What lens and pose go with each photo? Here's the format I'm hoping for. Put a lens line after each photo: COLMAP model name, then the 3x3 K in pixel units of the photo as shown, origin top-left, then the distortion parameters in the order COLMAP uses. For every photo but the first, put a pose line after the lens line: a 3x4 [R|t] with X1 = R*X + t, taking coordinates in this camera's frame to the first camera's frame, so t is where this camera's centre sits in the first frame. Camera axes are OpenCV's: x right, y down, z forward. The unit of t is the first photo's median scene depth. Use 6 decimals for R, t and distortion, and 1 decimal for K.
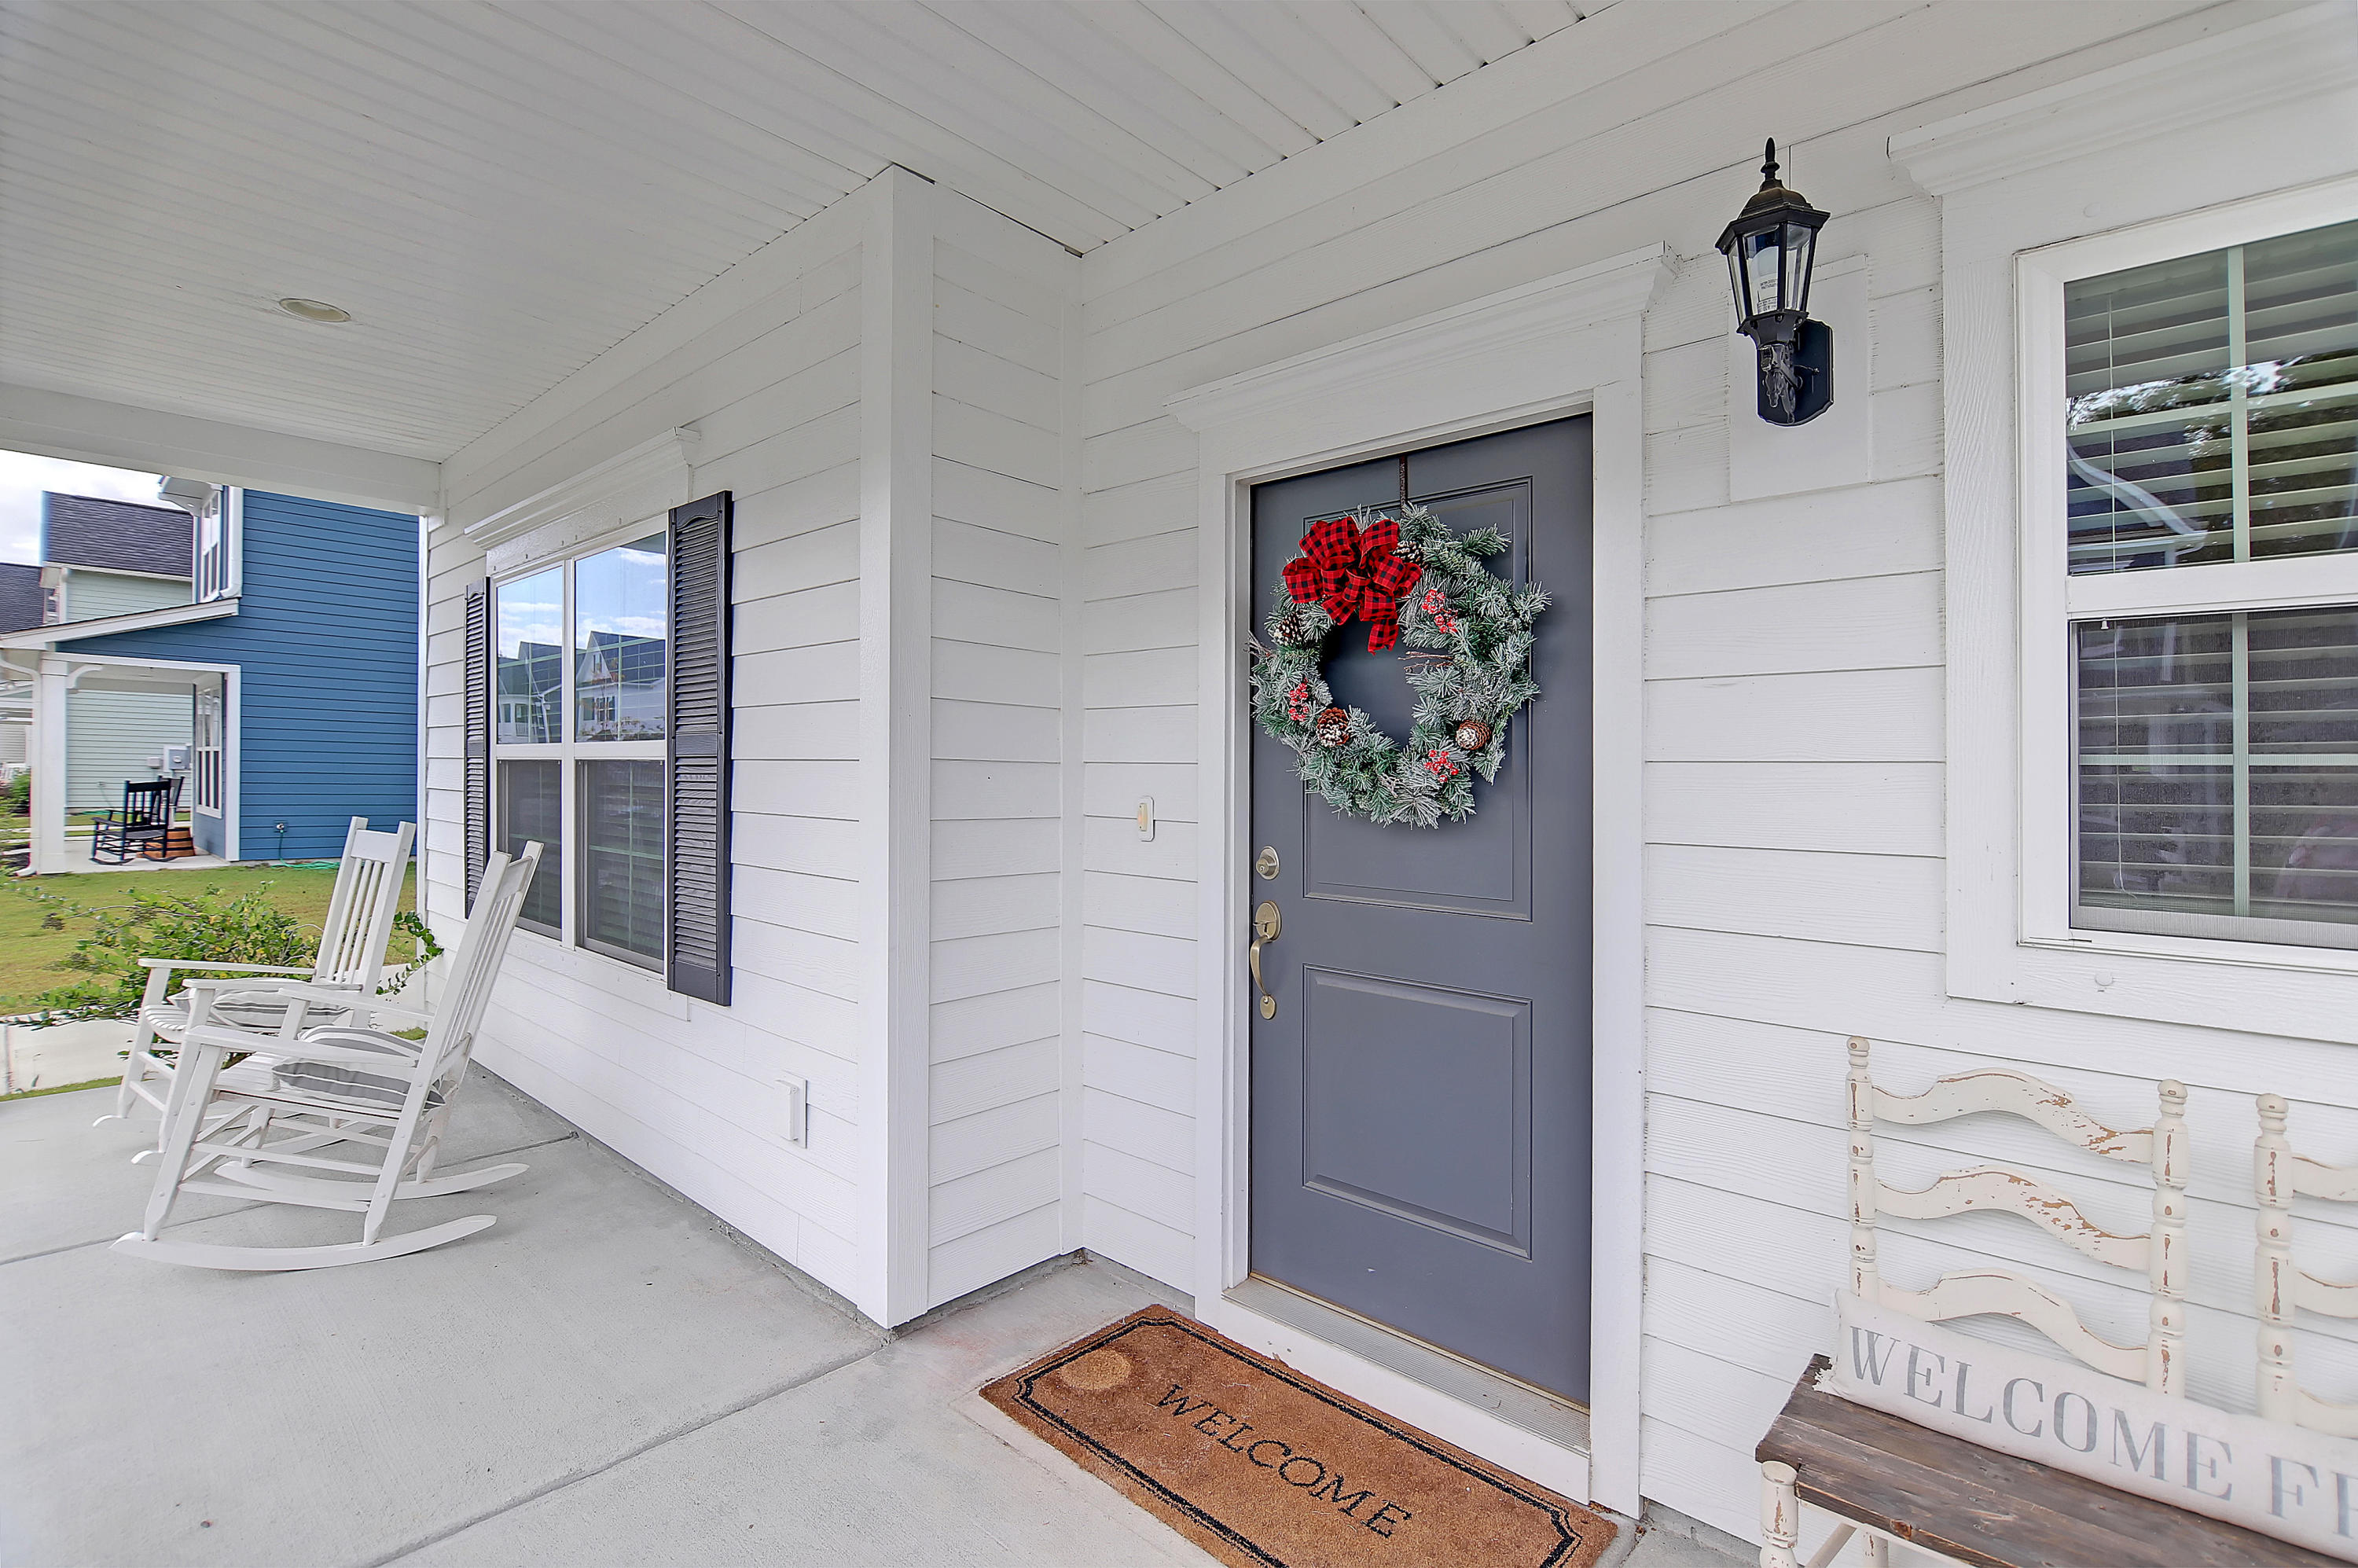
lens RADIAL K [[1067.6, 0, 1181.3], [0, 1067.6, 769.3], [0, 0, 1]] dist [-0.016462, -0.002598]
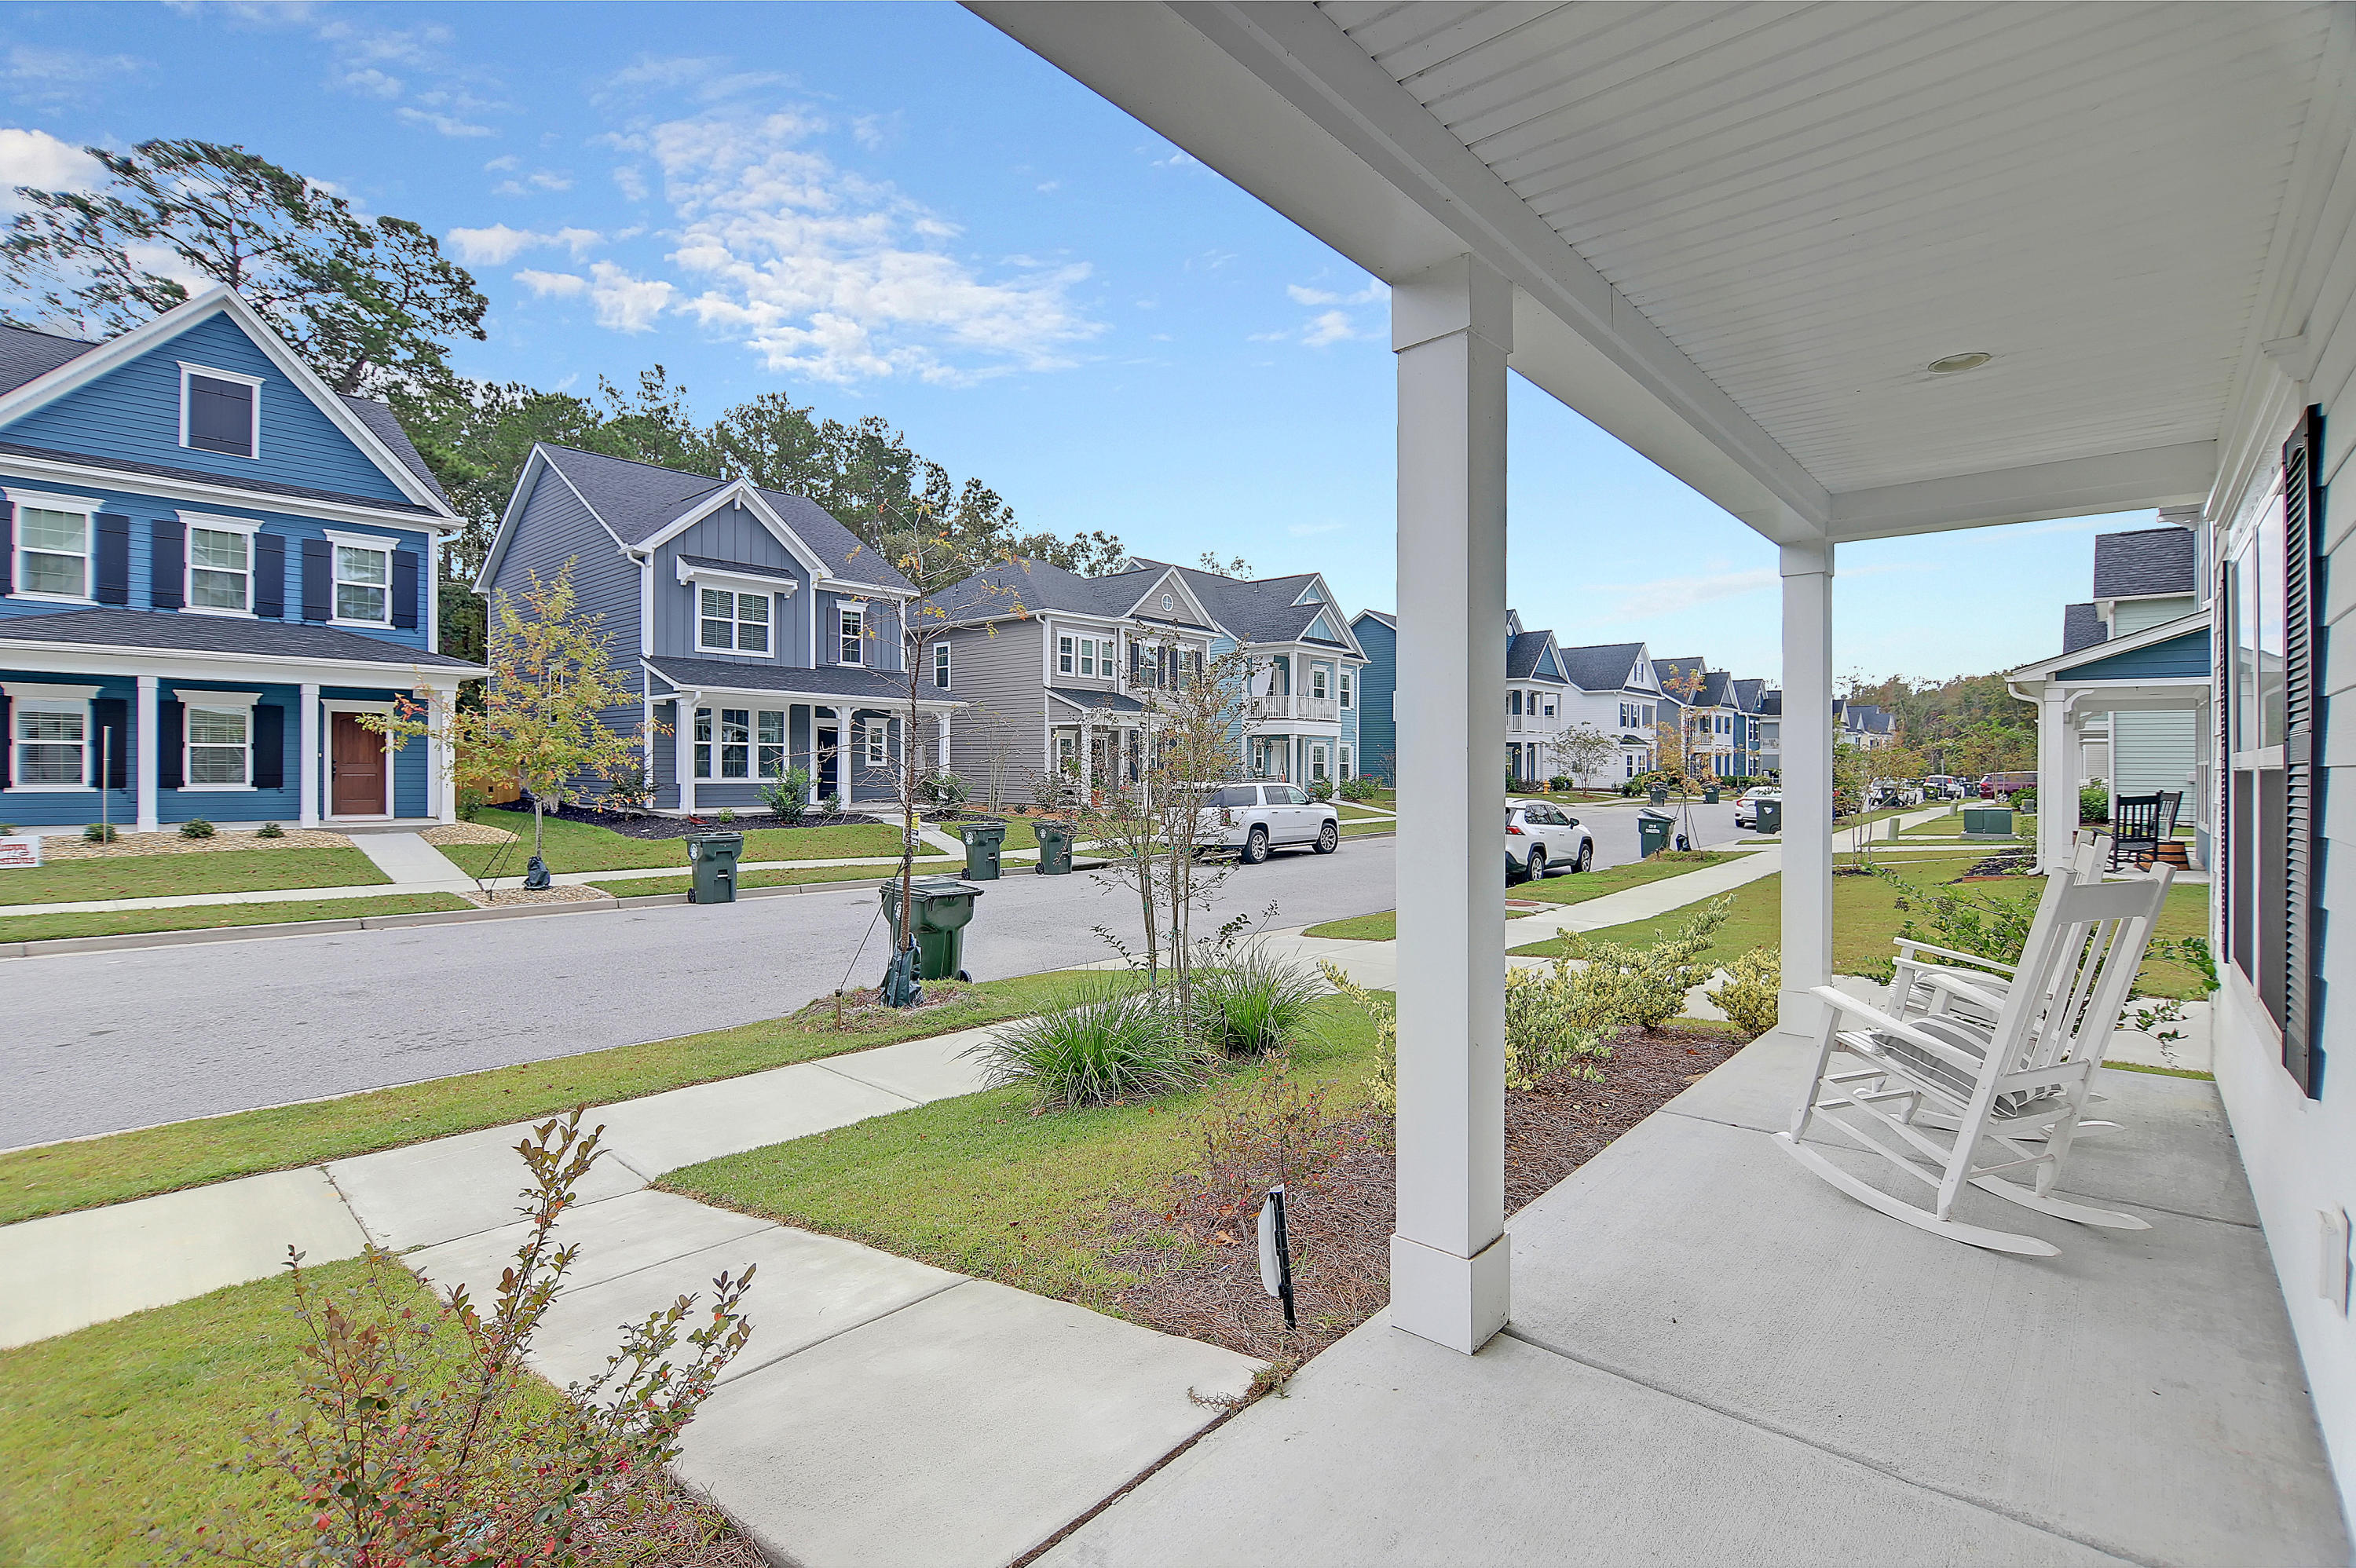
lens RADIAL K [[1066.6, 0, 1184.0], [0, 1066.6, 783.1], [0, 0, 1]] dist [-0.016462, -0.002598]
pose [[0.000447, -0.002179, -0.999998, 0.270039], [0.000906, 0.999997, -0.002178, 0.002917], [0.999999, -0.000905, 0.000449, 0.189951]]
